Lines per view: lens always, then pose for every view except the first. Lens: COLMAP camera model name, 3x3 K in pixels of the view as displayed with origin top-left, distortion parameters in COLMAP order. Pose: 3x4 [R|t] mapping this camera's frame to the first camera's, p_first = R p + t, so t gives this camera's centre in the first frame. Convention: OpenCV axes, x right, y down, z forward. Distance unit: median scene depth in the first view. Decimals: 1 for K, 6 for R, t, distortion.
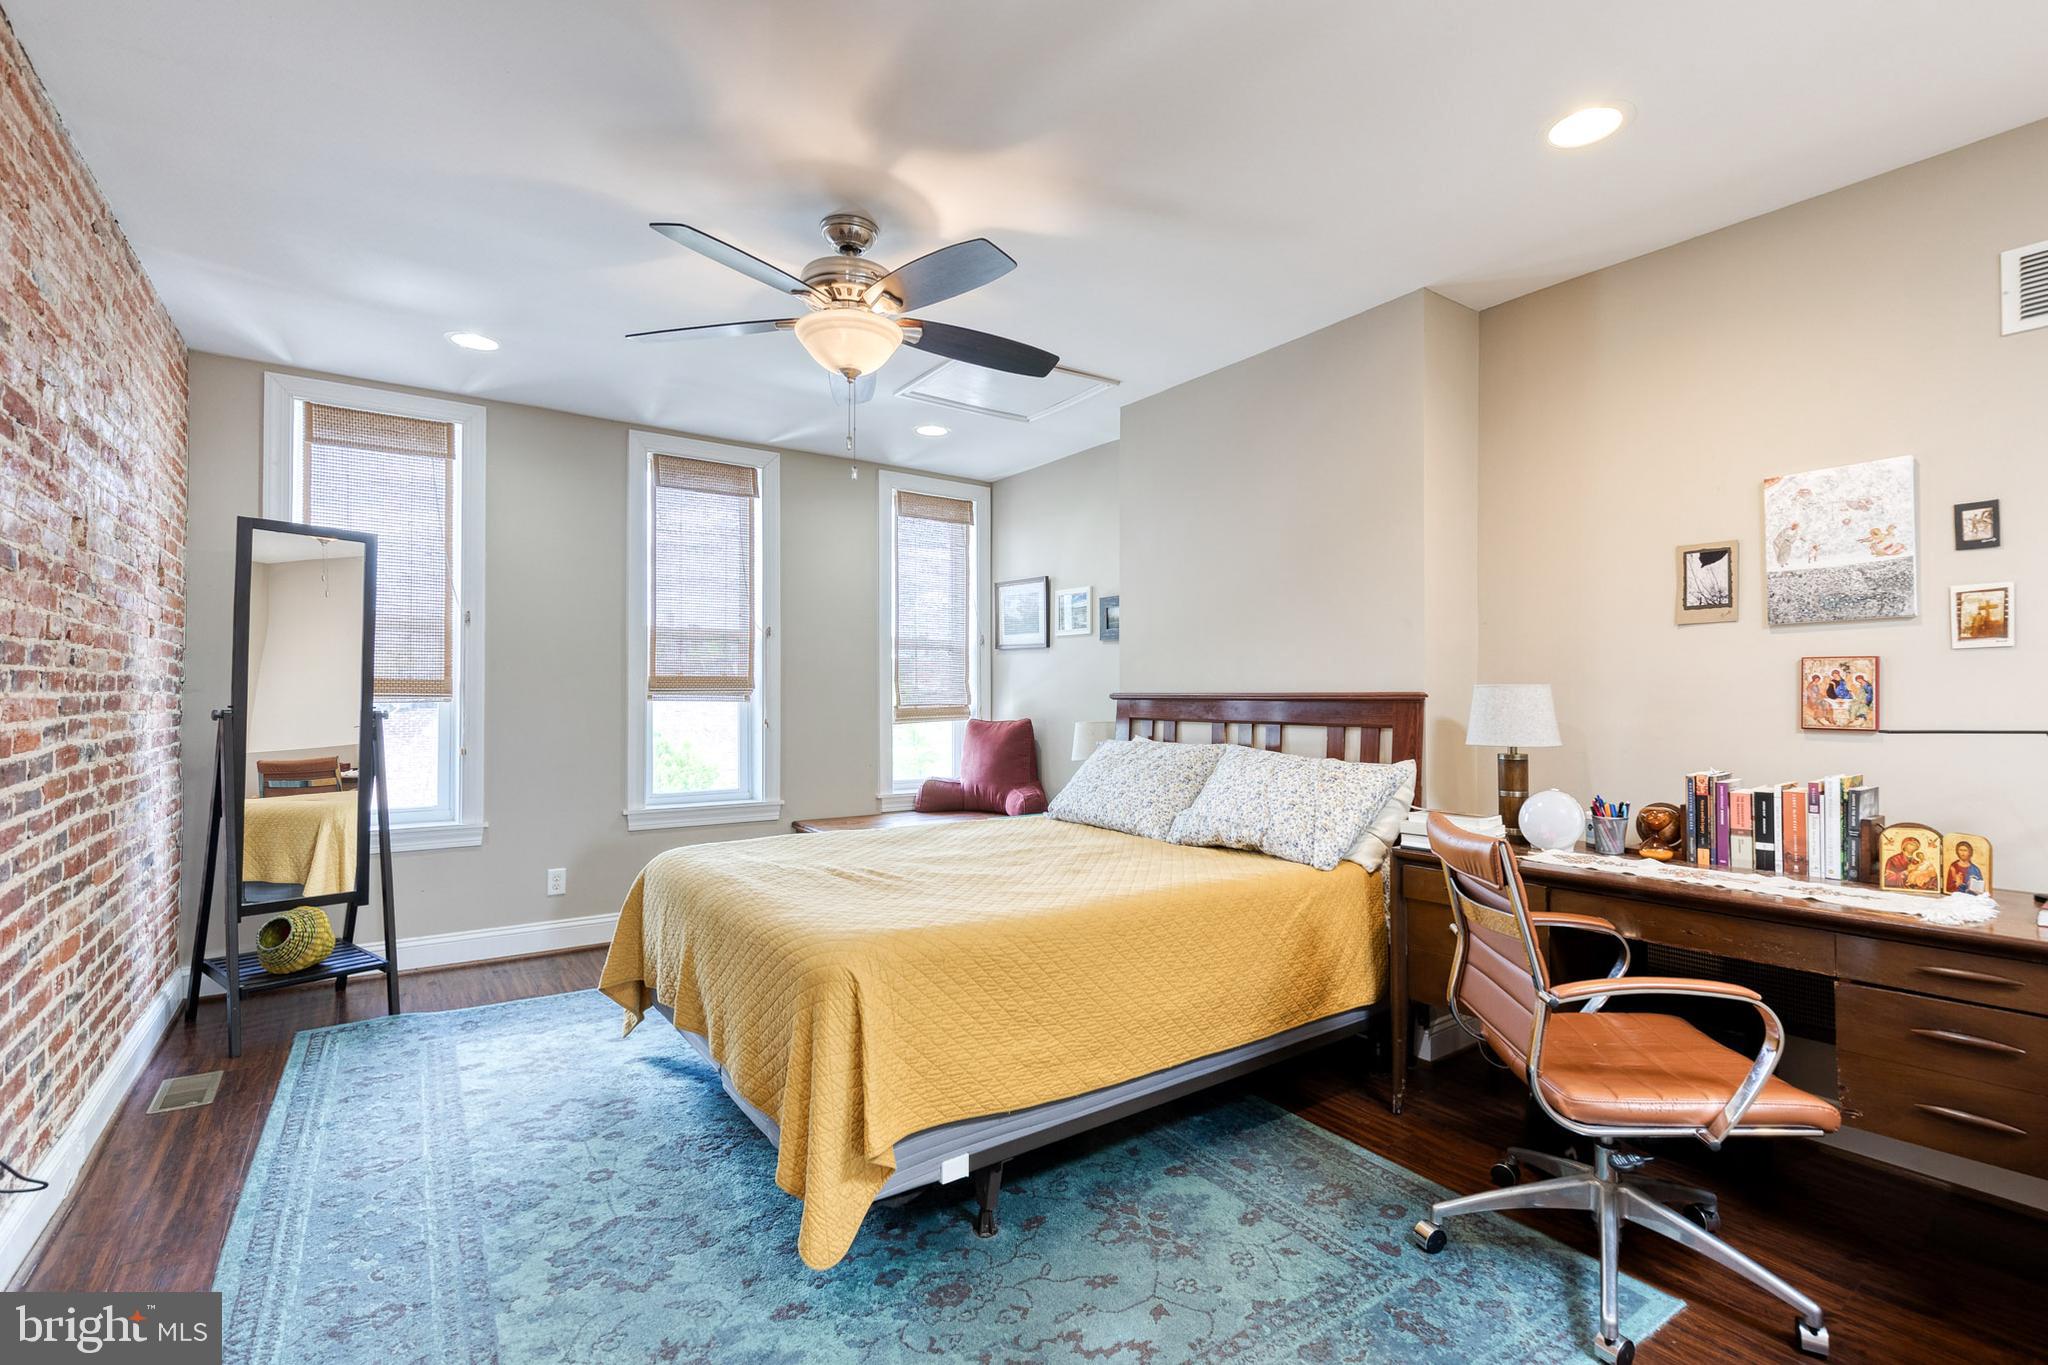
lens RADIAL K [[942.5, 0, 1024.5], [0, 942.5, 681.6], [0, 0, 1]] dist [0.013057, -0.002247]
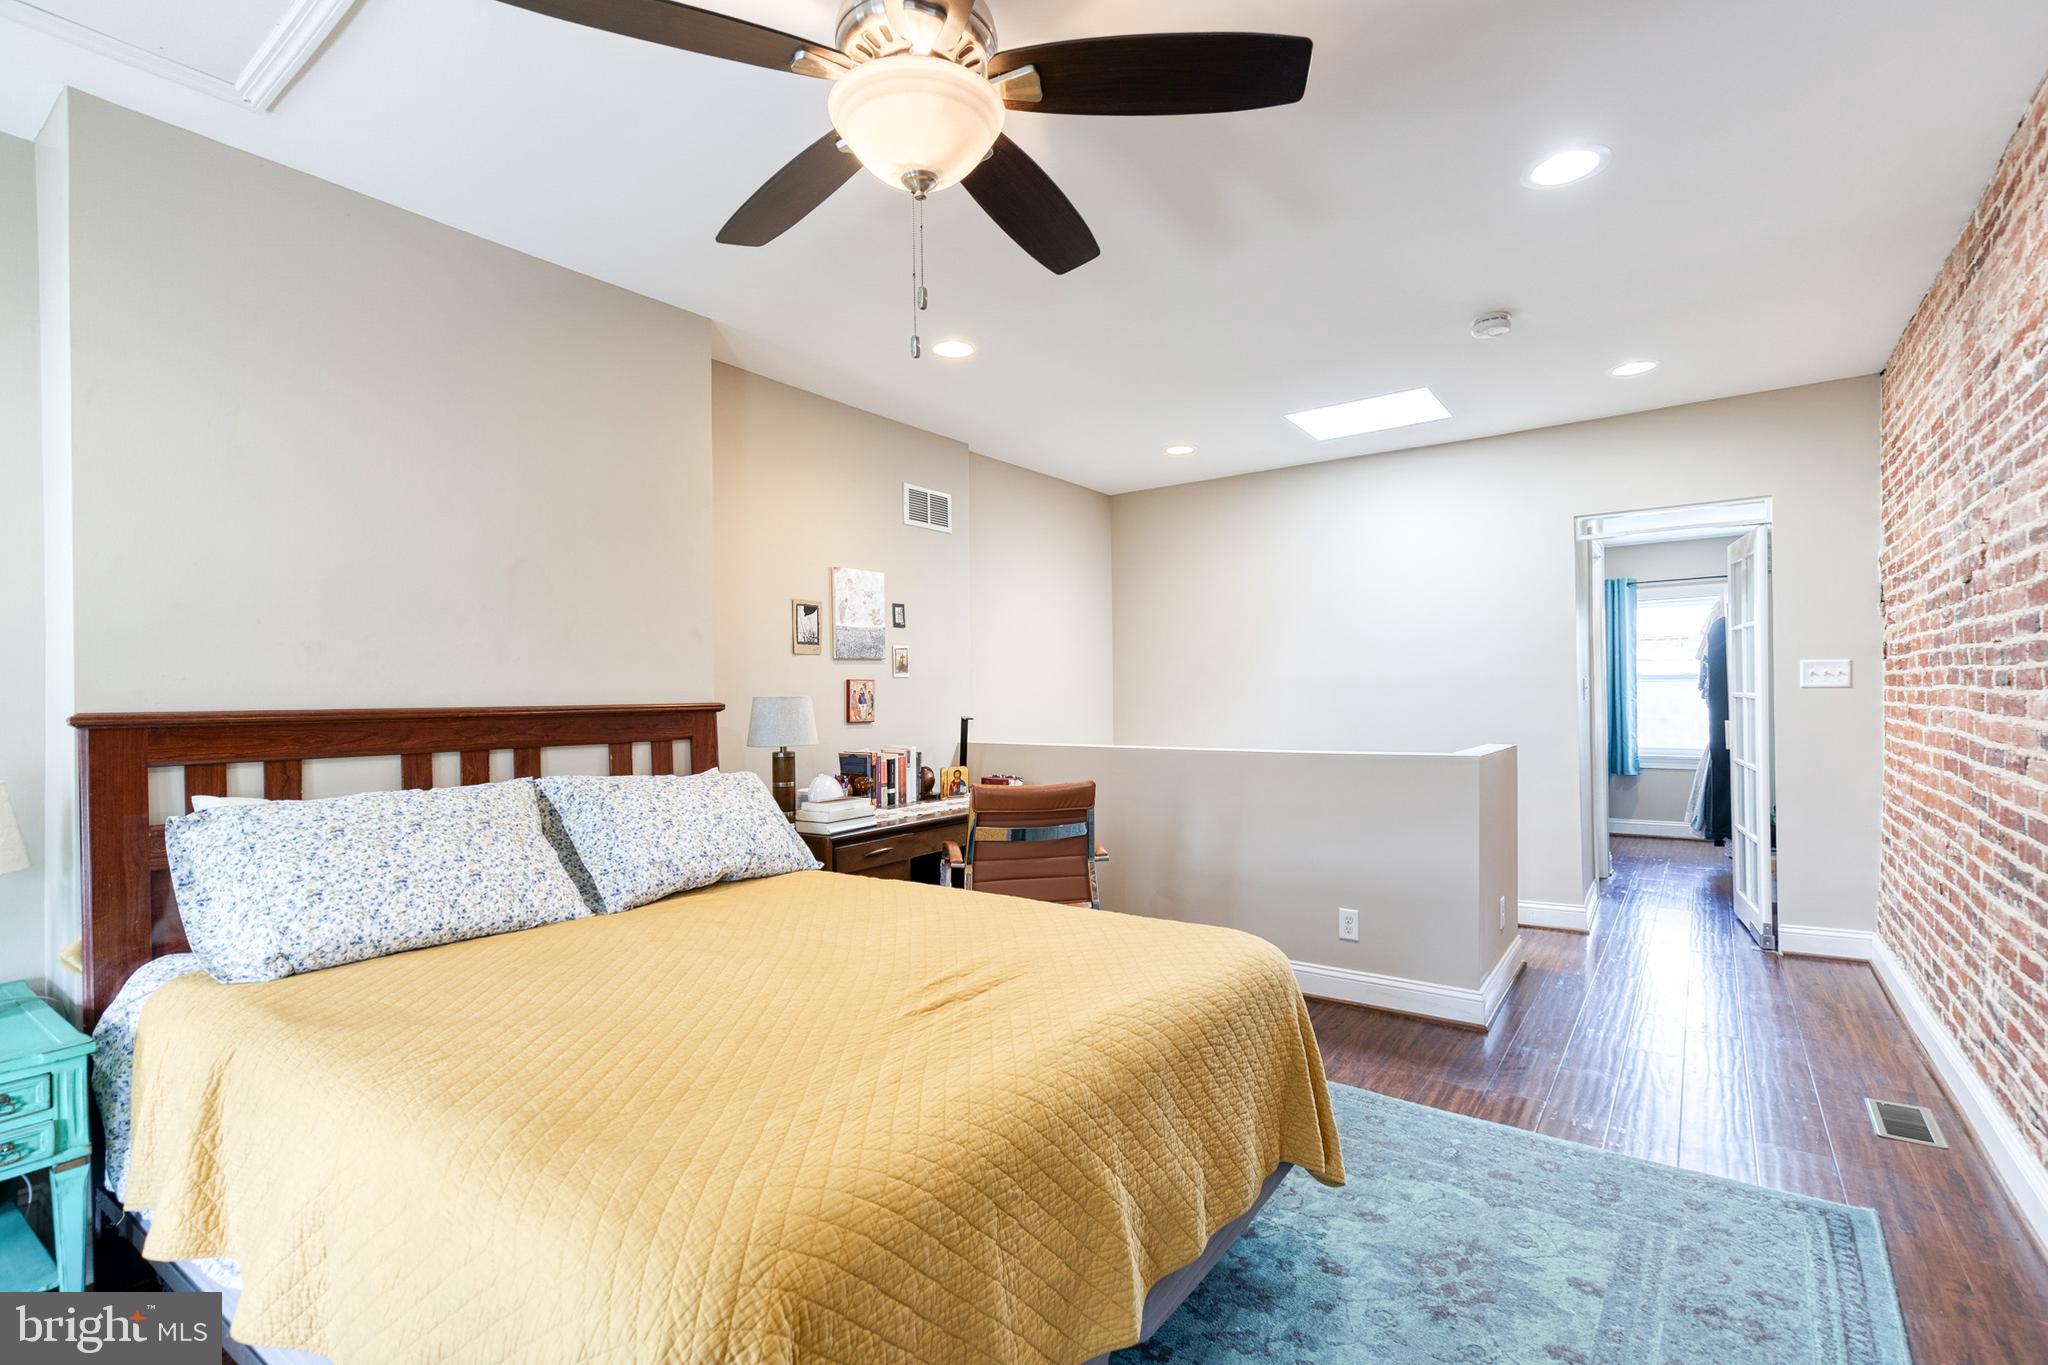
lens RADIAL K [[942.5, 0, 1036.2], [0, 942.5, 686.7], [0, 0, 1]] dist [0.013057, -0.002247]
pose [[-0.324424, -0.000619, 0.945911, -0.893229], [-0.017270, 0.999837, -0.005269, -0.010140], [-0.945754, -0.018045, -0.324382, 1.275911]]
